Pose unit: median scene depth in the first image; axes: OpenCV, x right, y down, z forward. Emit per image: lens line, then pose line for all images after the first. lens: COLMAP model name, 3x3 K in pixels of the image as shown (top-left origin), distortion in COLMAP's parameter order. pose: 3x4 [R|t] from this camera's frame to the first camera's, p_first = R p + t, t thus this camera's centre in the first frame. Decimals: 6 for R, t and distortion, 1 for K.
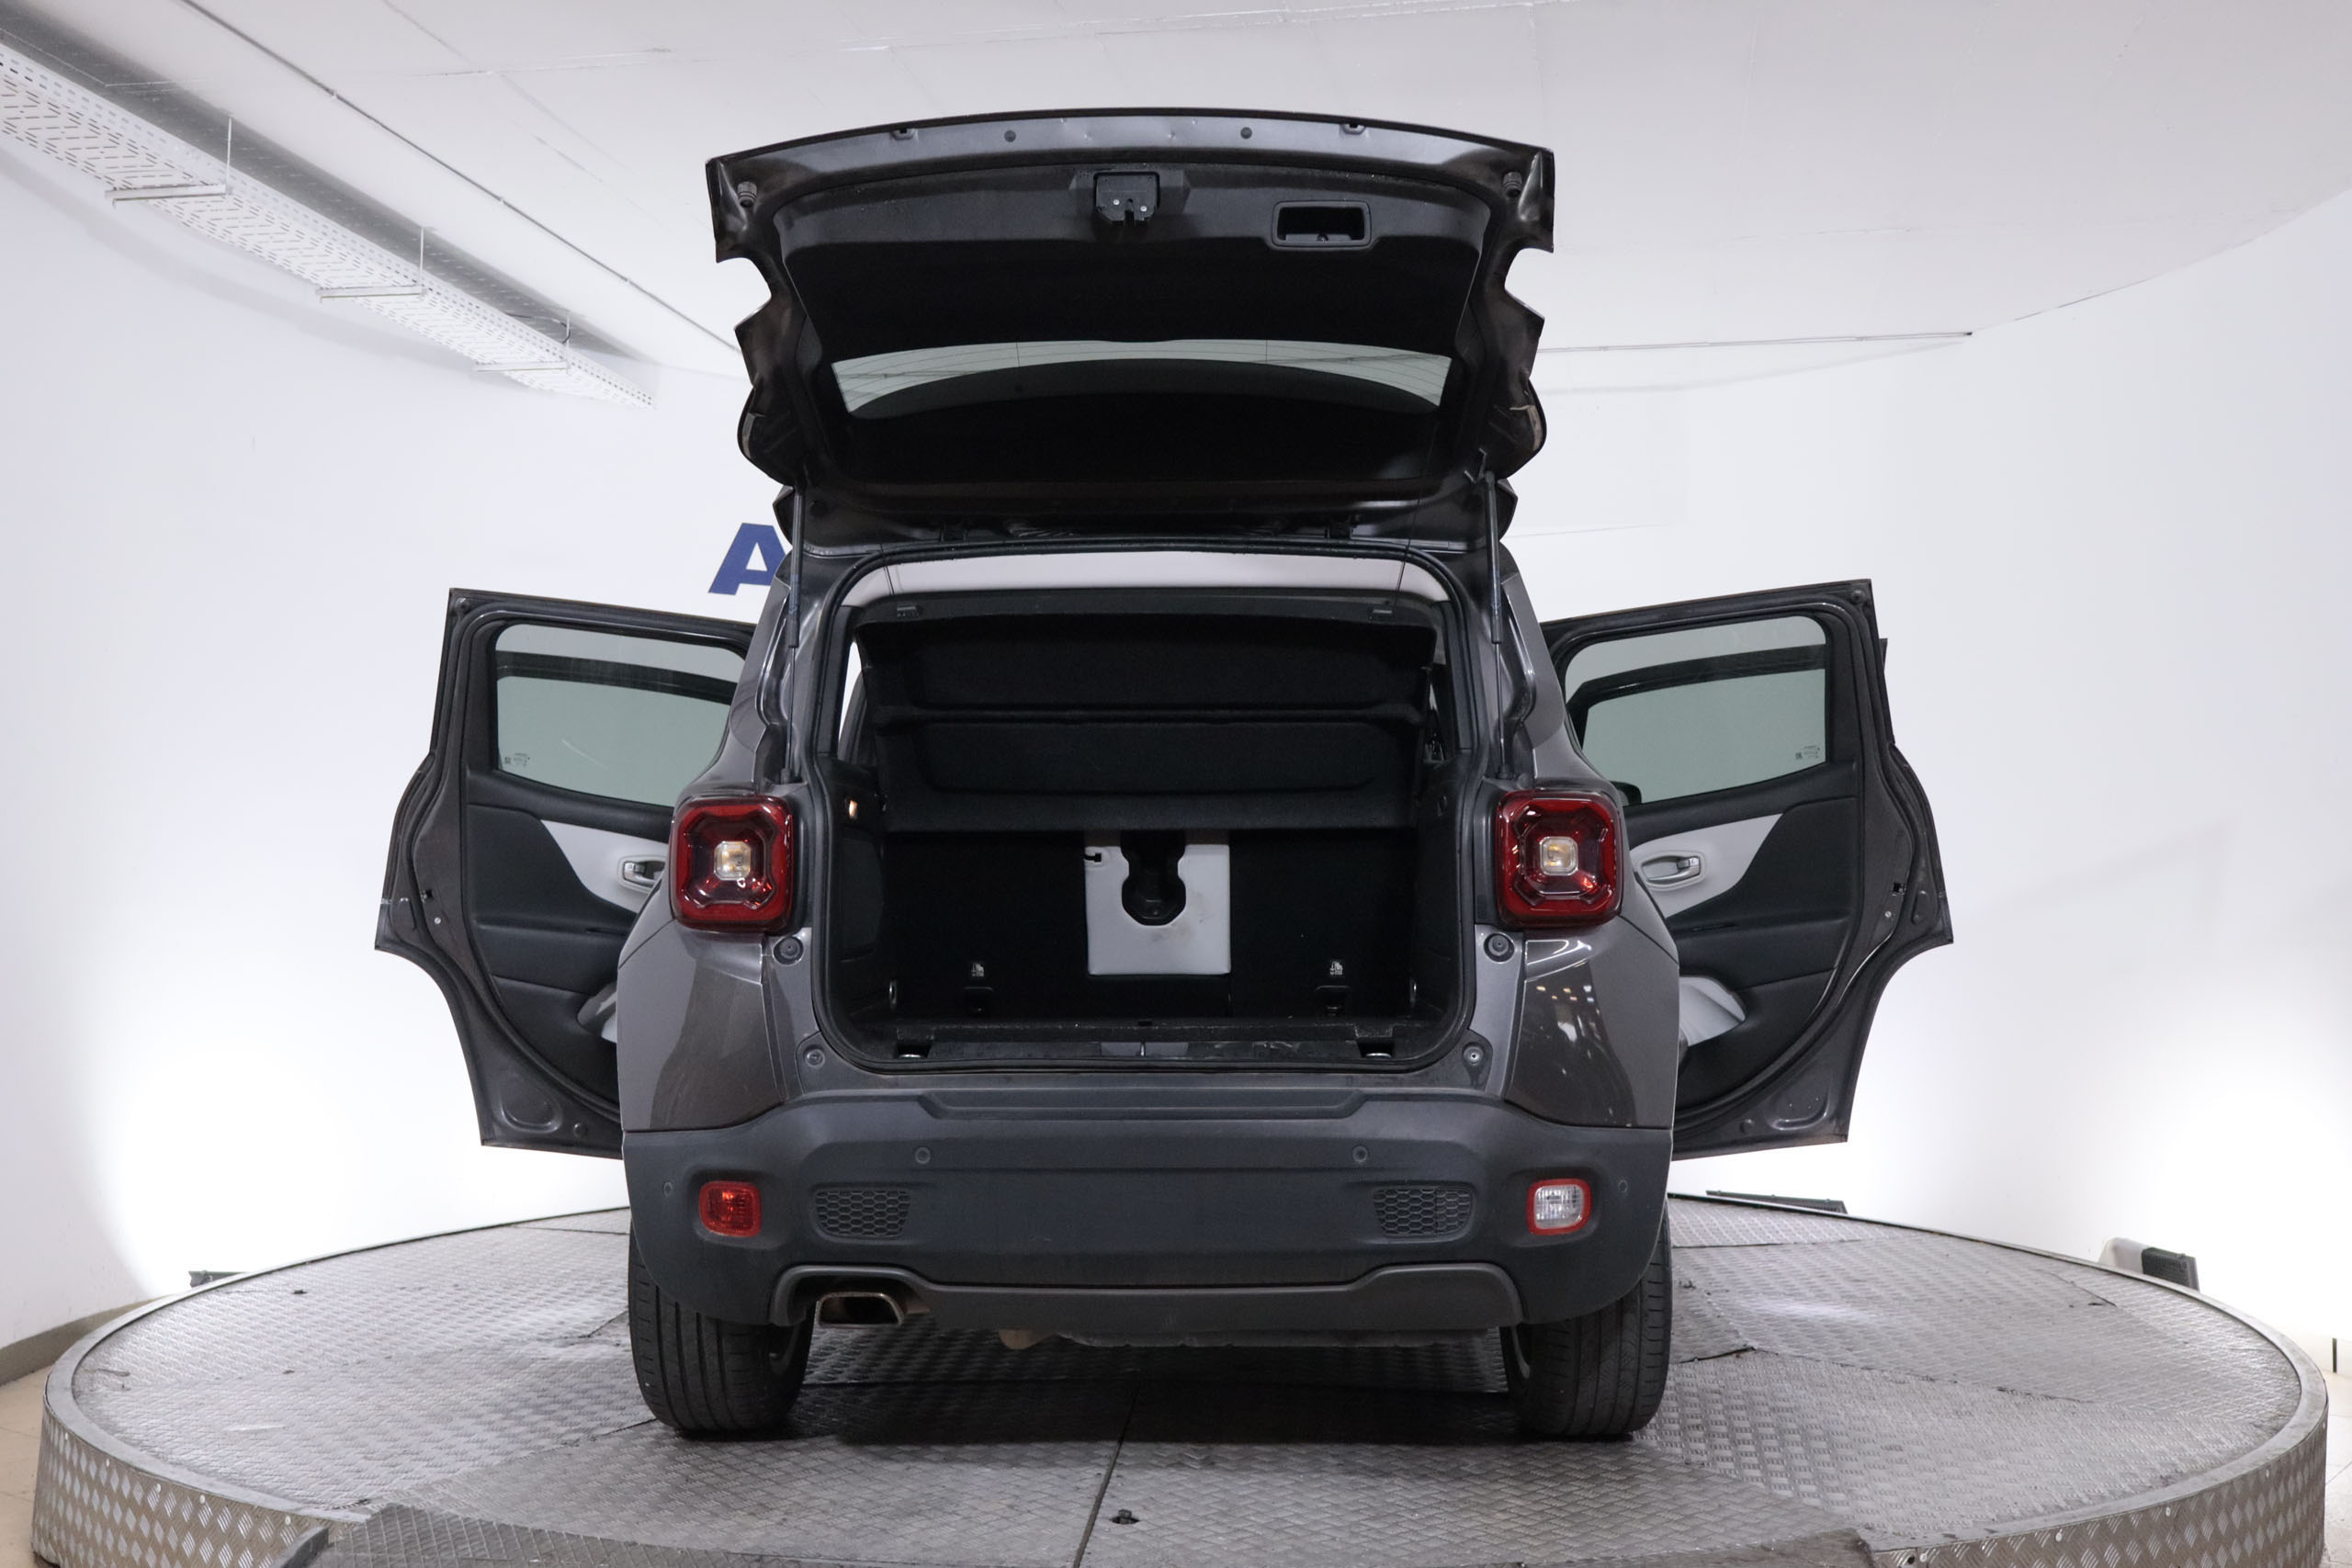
lens RADIAL K [[2441.1, 0, 1145.9], [0, 2441.1, 777.1], [0, 0, 1]] dist [0.018778, 0.000000]
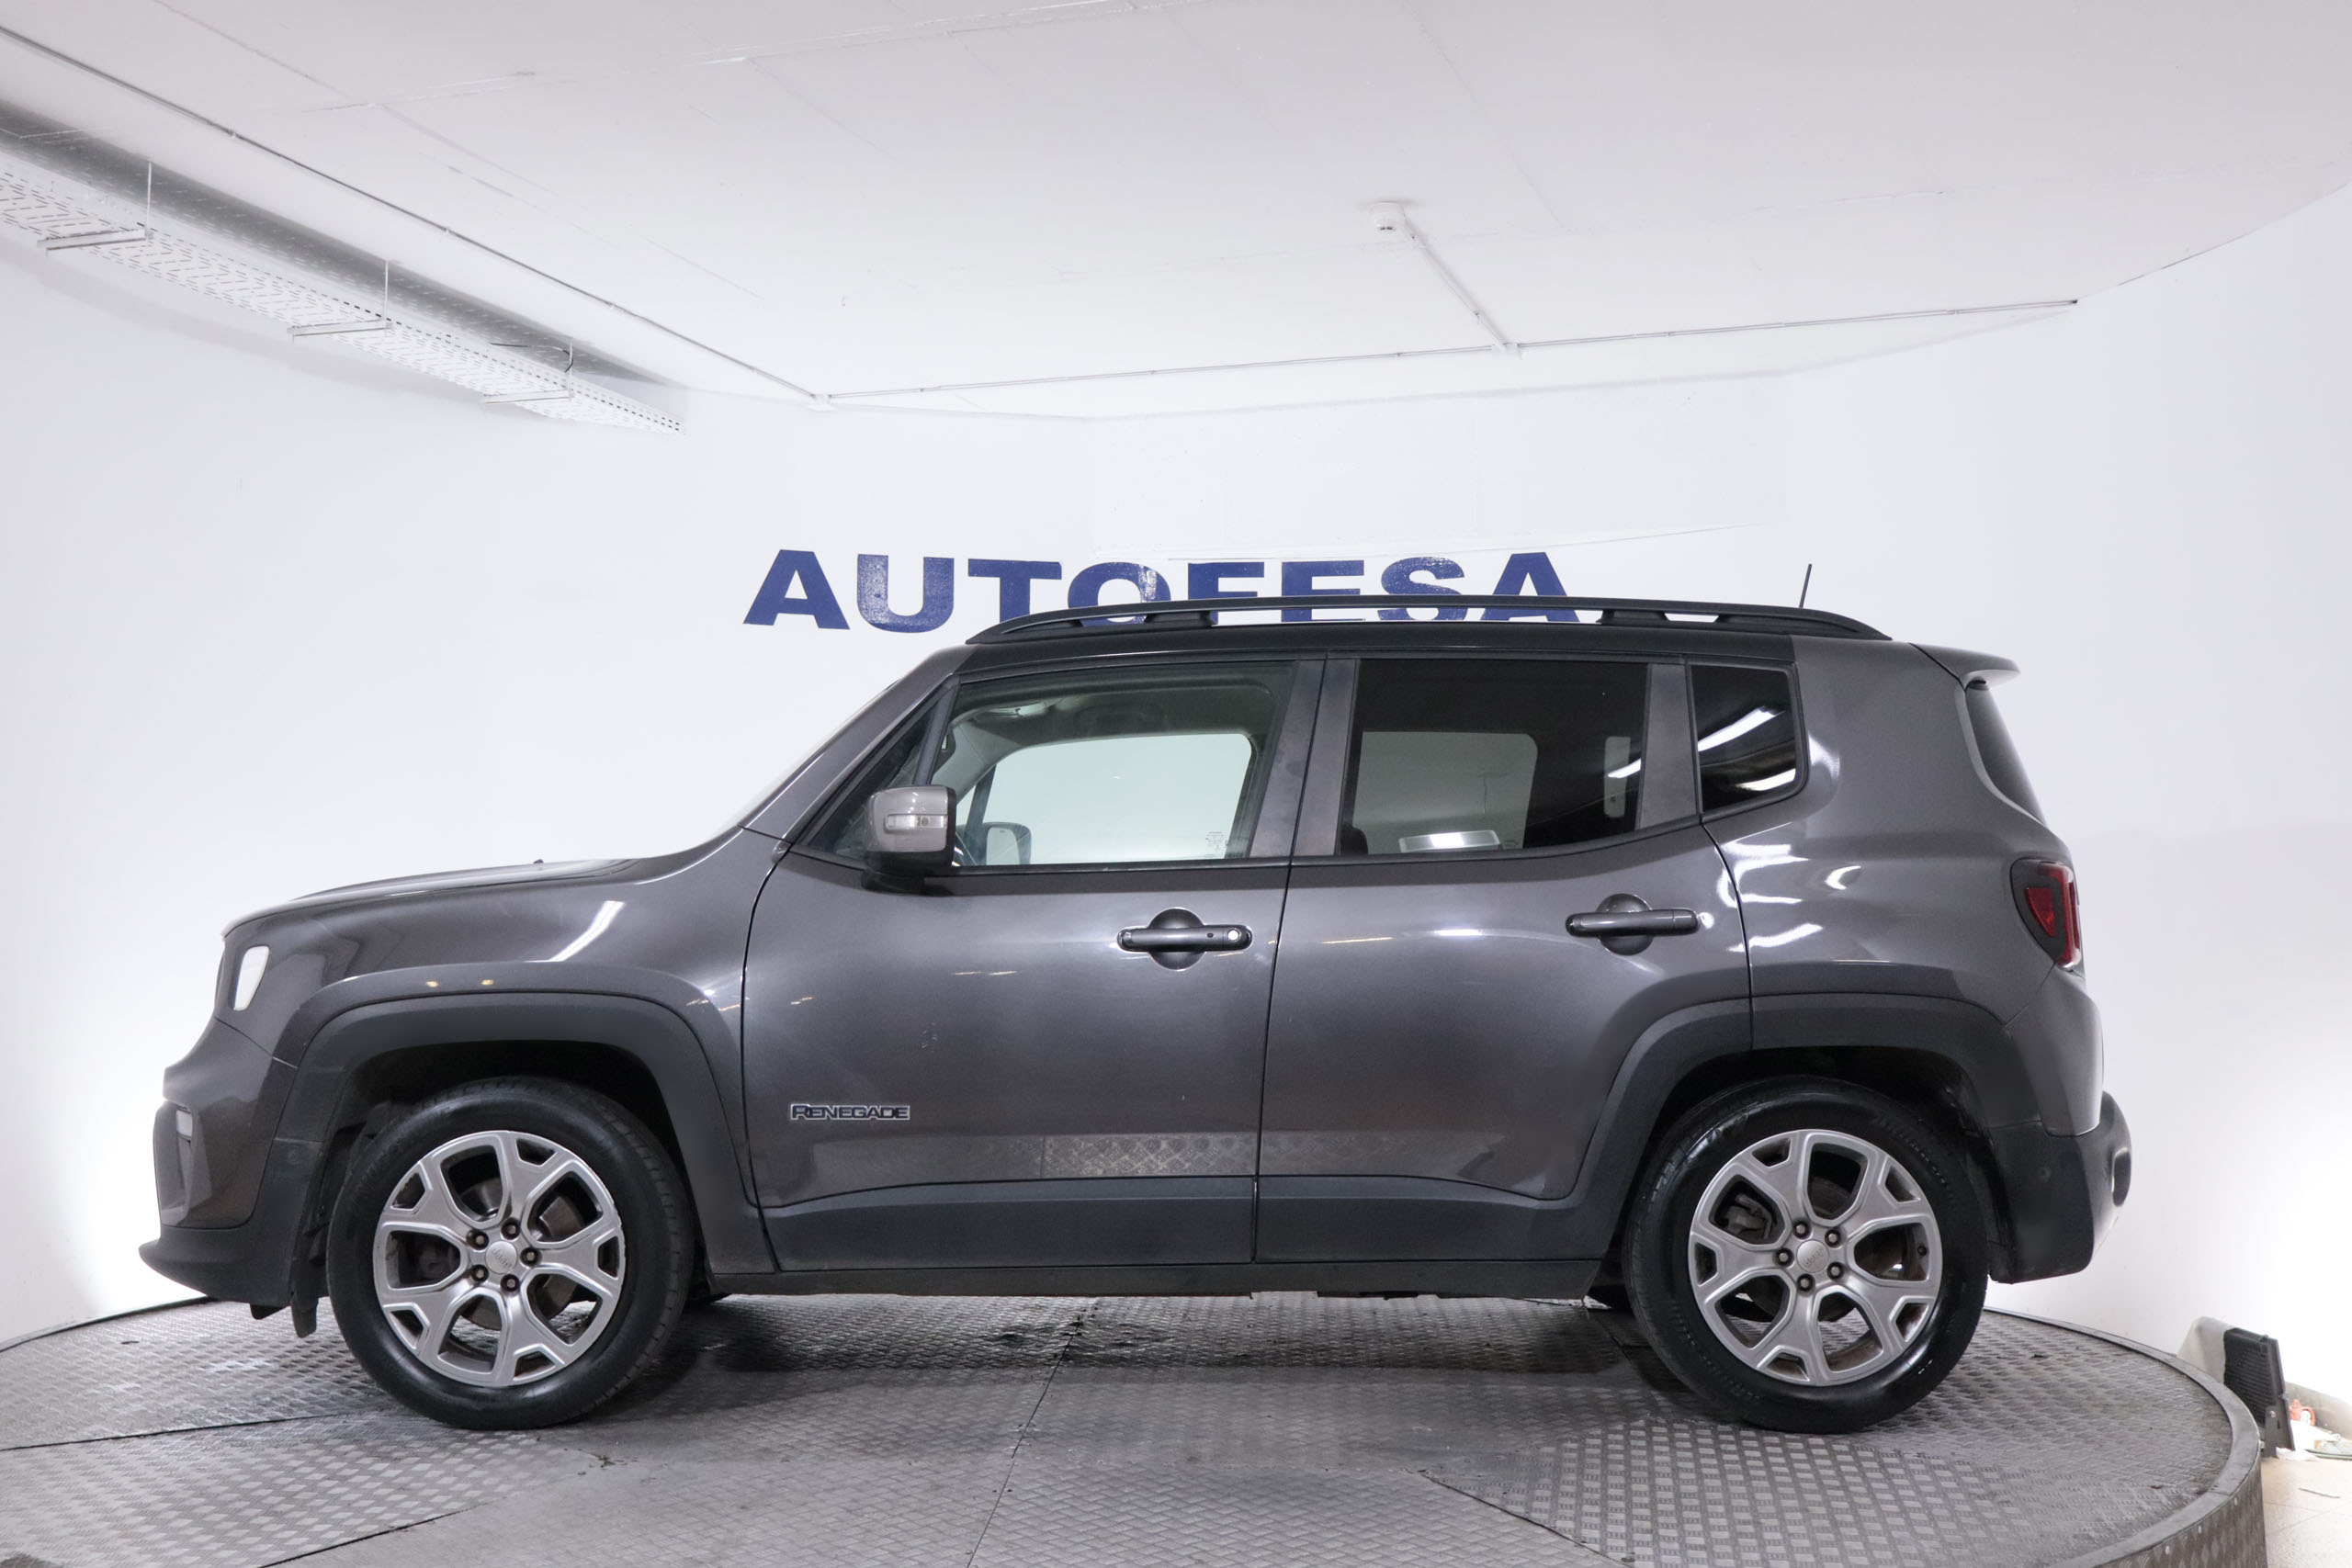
lens RADIAL K [[2636.7, 0, 1193.0], [0, 2636.7, 771.3], [0, 0, 1]] dist [0.031170, 0.000000]
pose [[0.989073, -0.015111, -0.146647, 0.161137], [0.013037, 0.999801, -0.015088, 0.000663], [0.146846, 0.013012, 0.989074, -0.001948]]
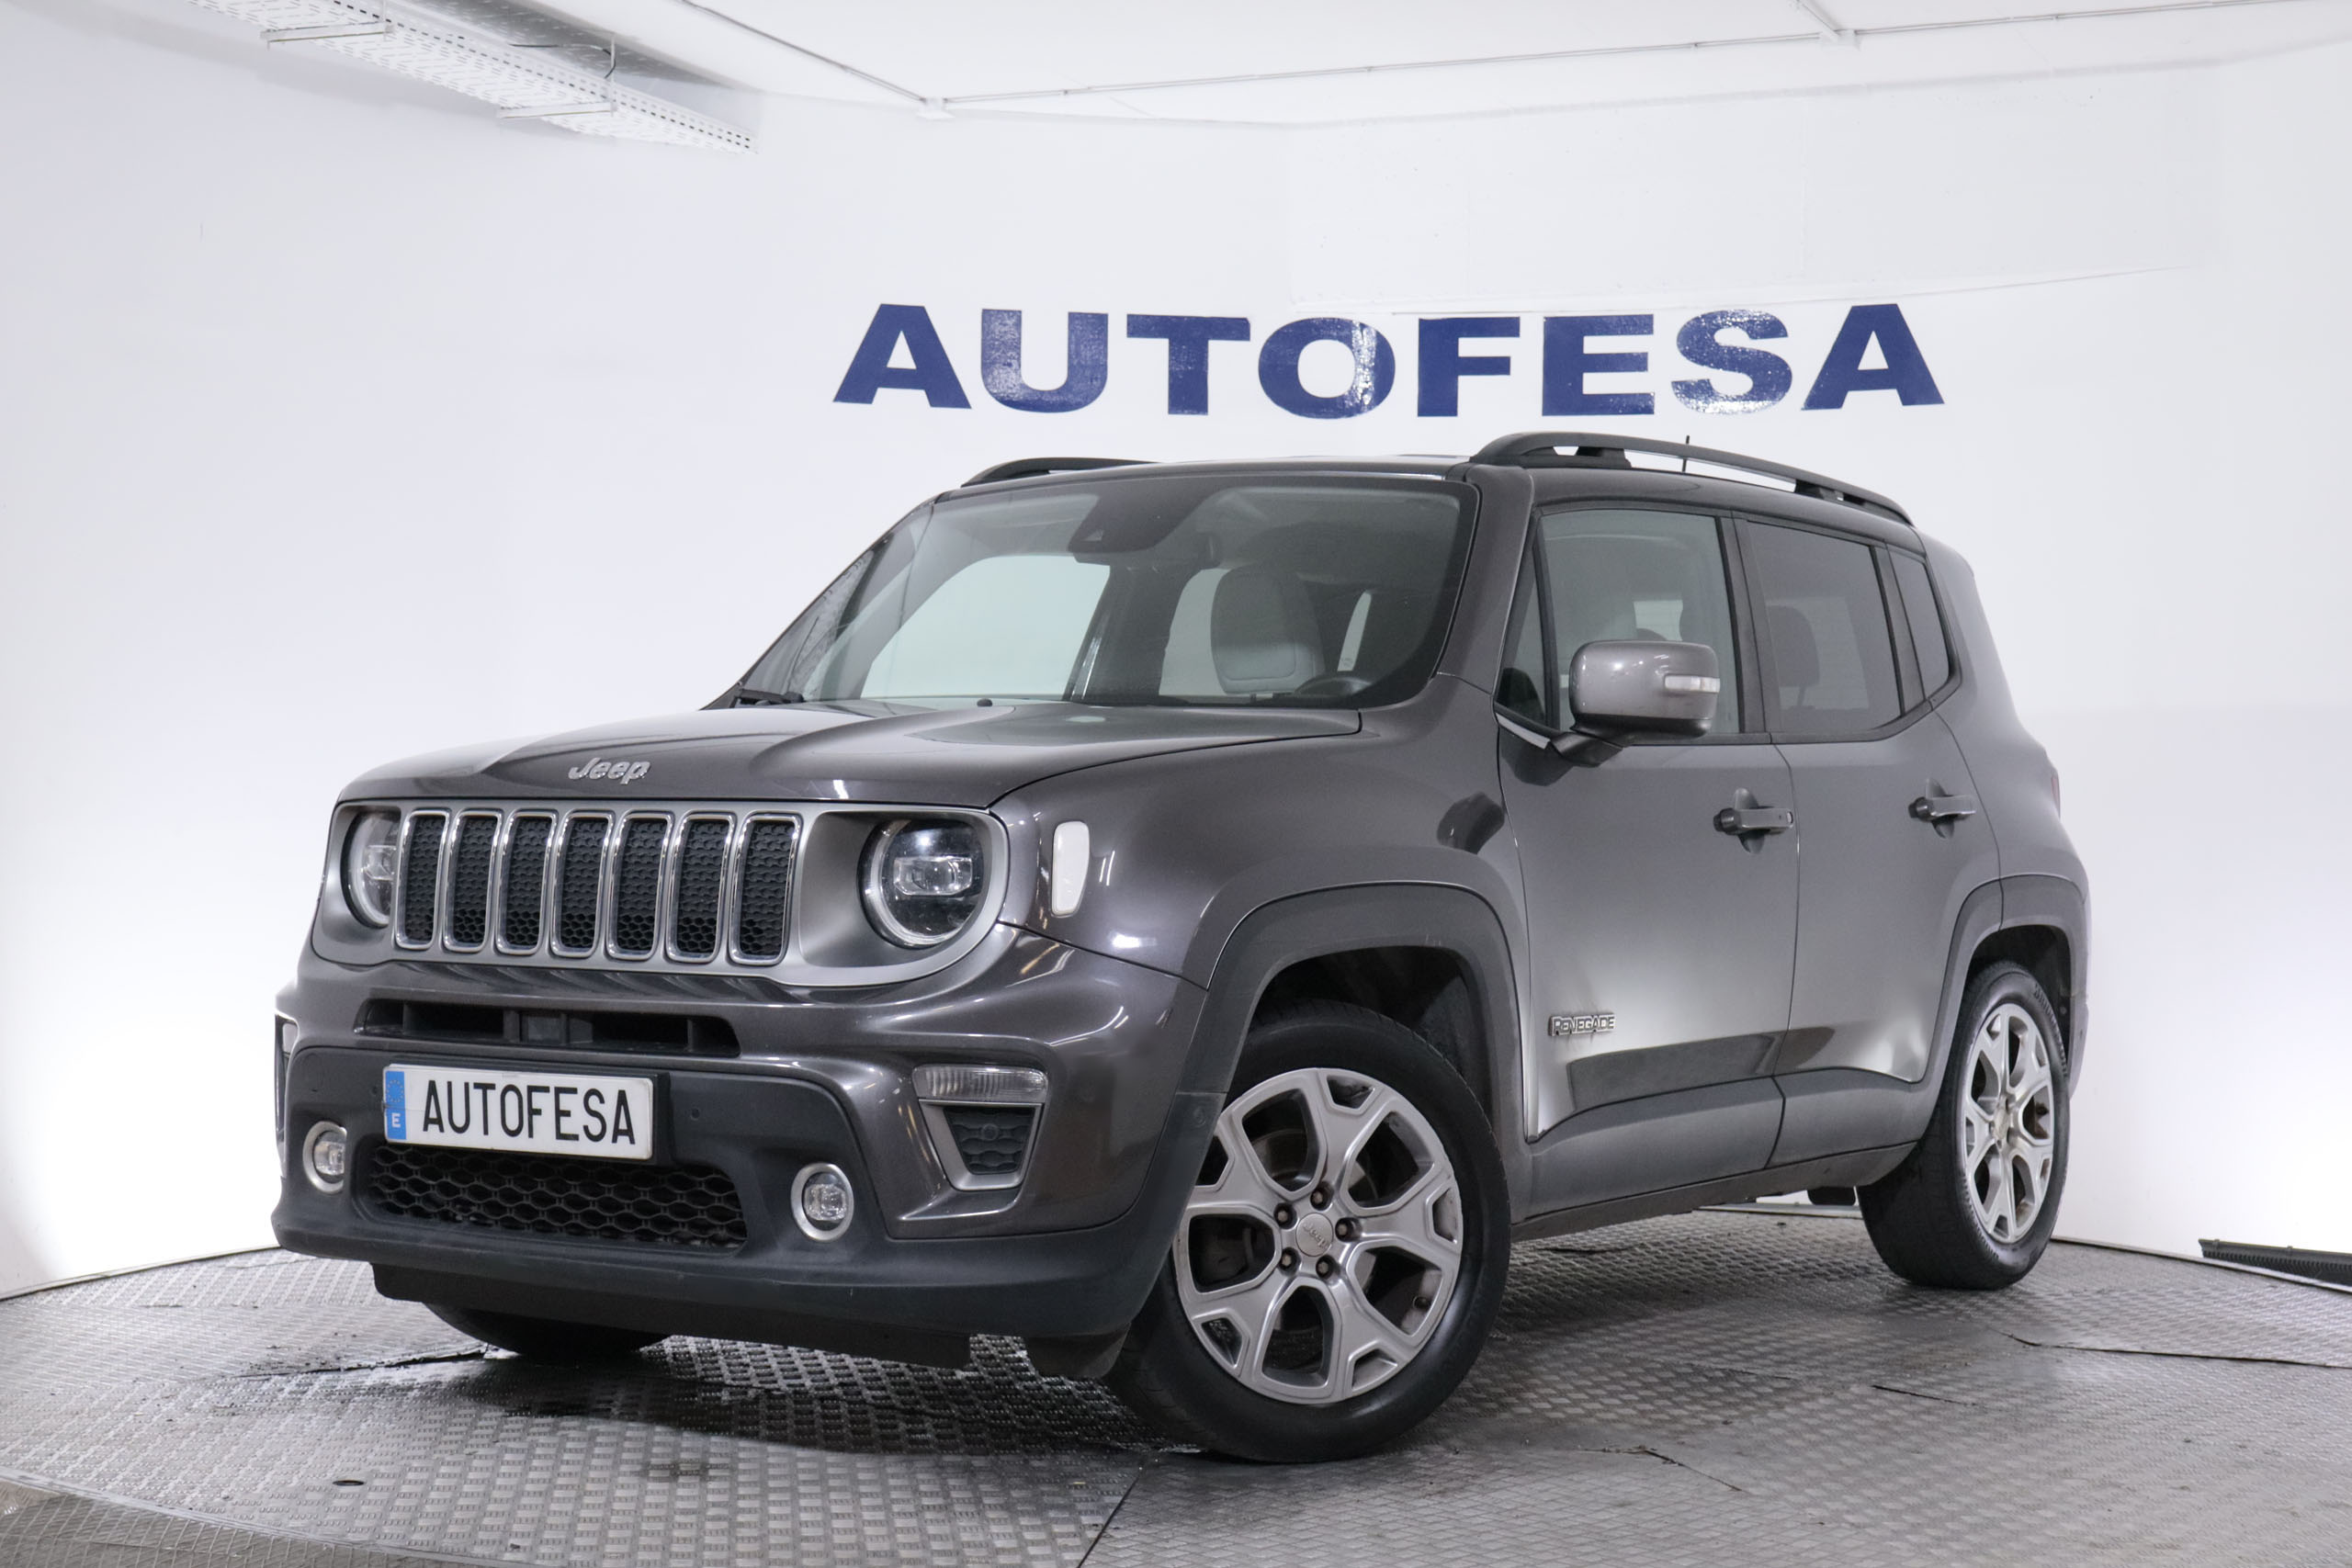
lens RADIAL K [[3856.6, 0, 1194.5], [0, 3856.6, 783.5], [0, 0, 1]] dist [0.008451, 0.000000]
pose [[0.977209, -0.002157, -0.212267, 0.188740], [0.011316, 0.999056, 0.041947, -0.009075], [0.211976, -0.043393, 0.976311, -0.125226]]
